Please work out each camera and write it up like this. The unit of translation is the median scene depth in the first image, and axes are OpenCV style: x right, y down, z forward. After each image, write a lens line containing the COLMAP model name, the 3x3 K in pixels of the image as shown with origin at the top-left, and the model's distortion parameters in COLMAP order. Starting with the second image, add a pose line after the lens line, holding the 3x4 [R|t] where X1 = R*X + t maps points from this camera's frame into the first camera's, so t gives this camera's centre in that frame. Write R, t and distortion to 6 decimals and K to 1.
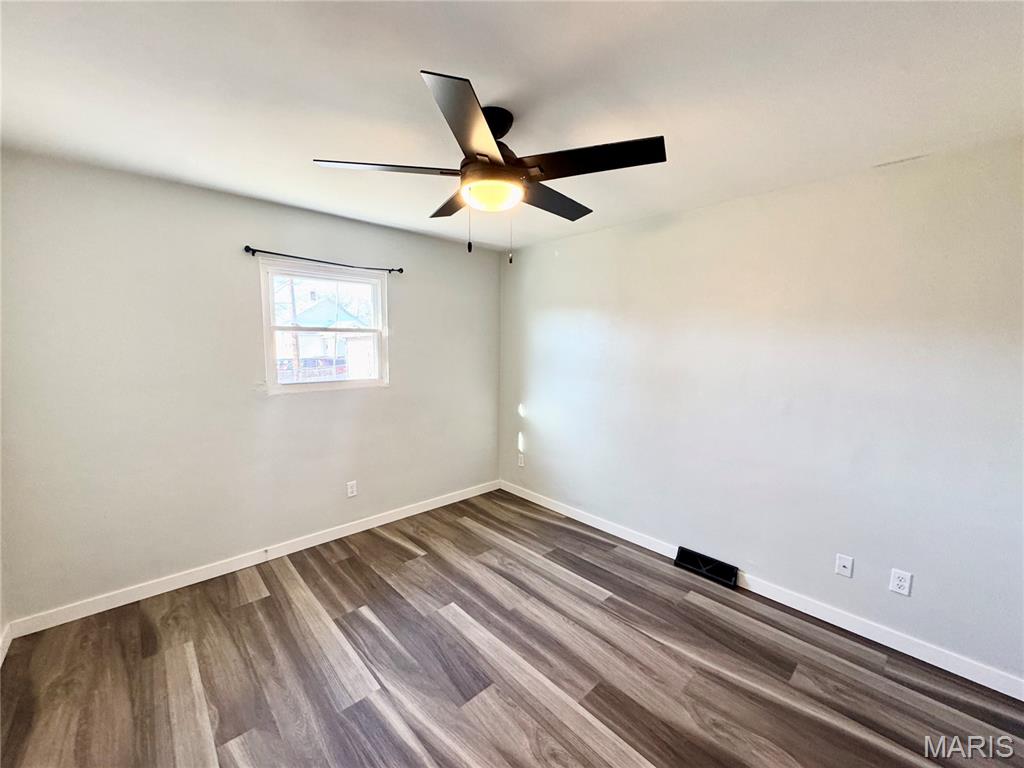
lens RADIAL K [[407.6, 0, 517.9], [0, 407.6, 380.2], [0, 0, 1]] dist [-0.001543, -0.000347]
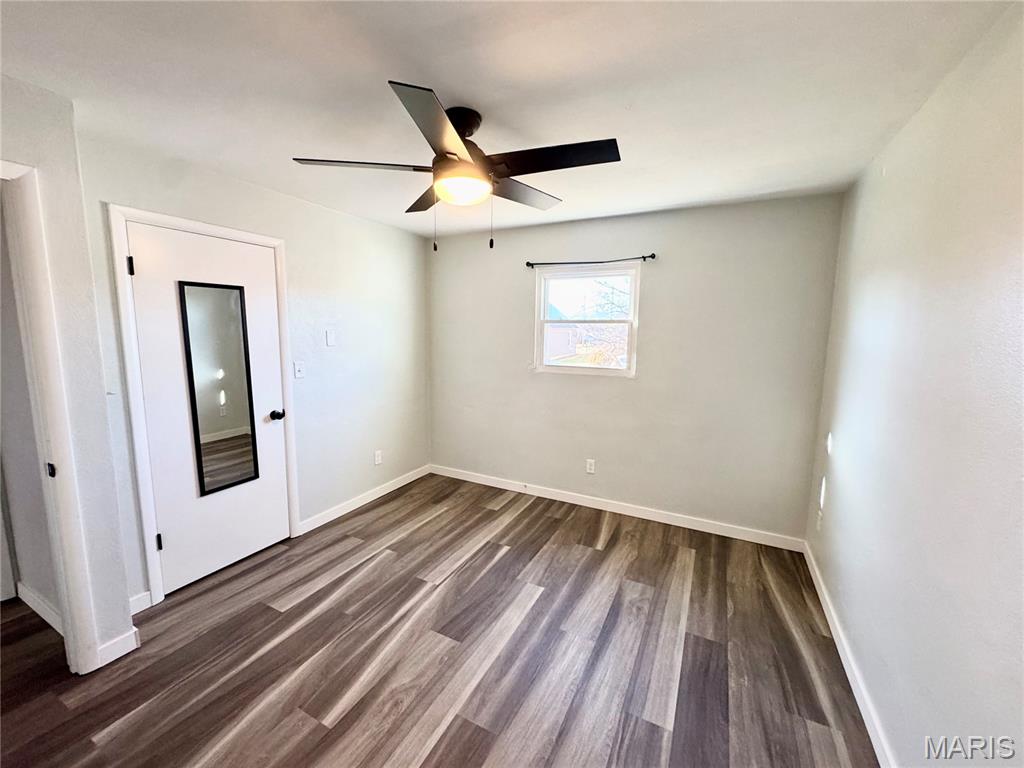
lens RADIAL K [[411.1, 0, 512.0], [0, 411.1, 384.0], [0, 0, 1]] dist [-0.001007, 0.000154]
pose [[0.332342, 0.114347, -0.936202, 0.726085], [-0.100351, 0.991276, 0.085450, -0.037240], [0.937805, 0.065550, 0.340917, 0.552386]]
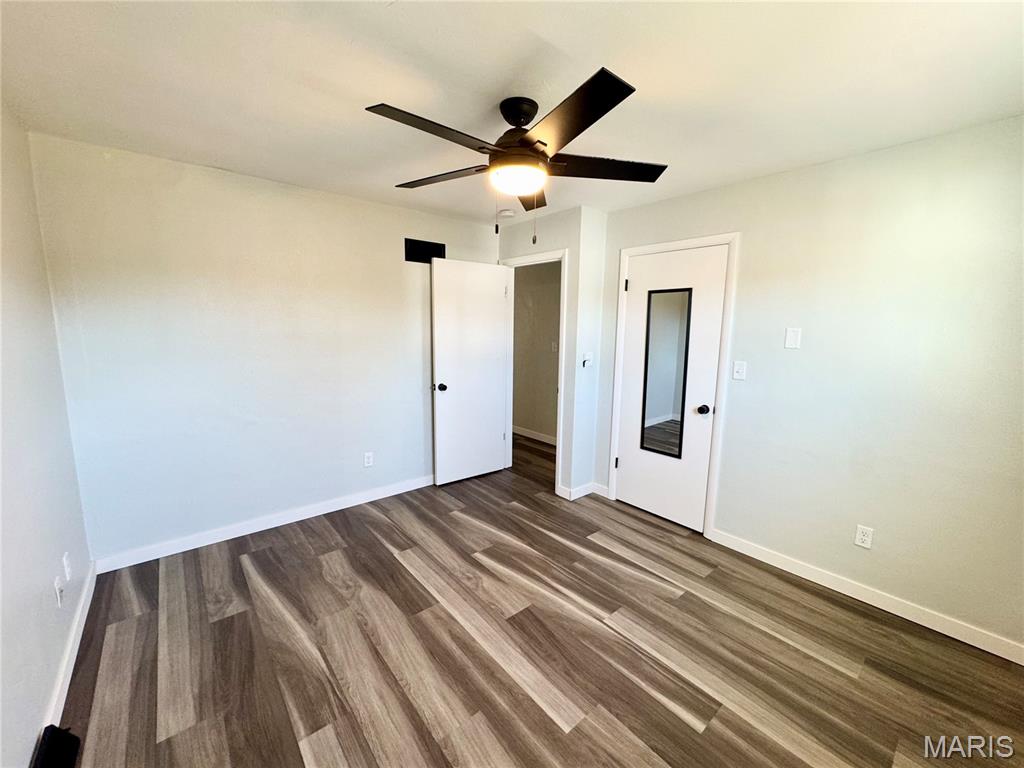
lens RADIAL K [[411.1, 0, 512.0], [0, 411.1, 384.0], [0, 0, 1]] dist [-0.001007, 0.000154]
pose [[-0.997525, -0.037736, 0.059336, -0.093639], [-0.022332, 0.970132, 0.241548, -0.133652], [-0.066679, 0.239625, -0.968573, 1.520090]]
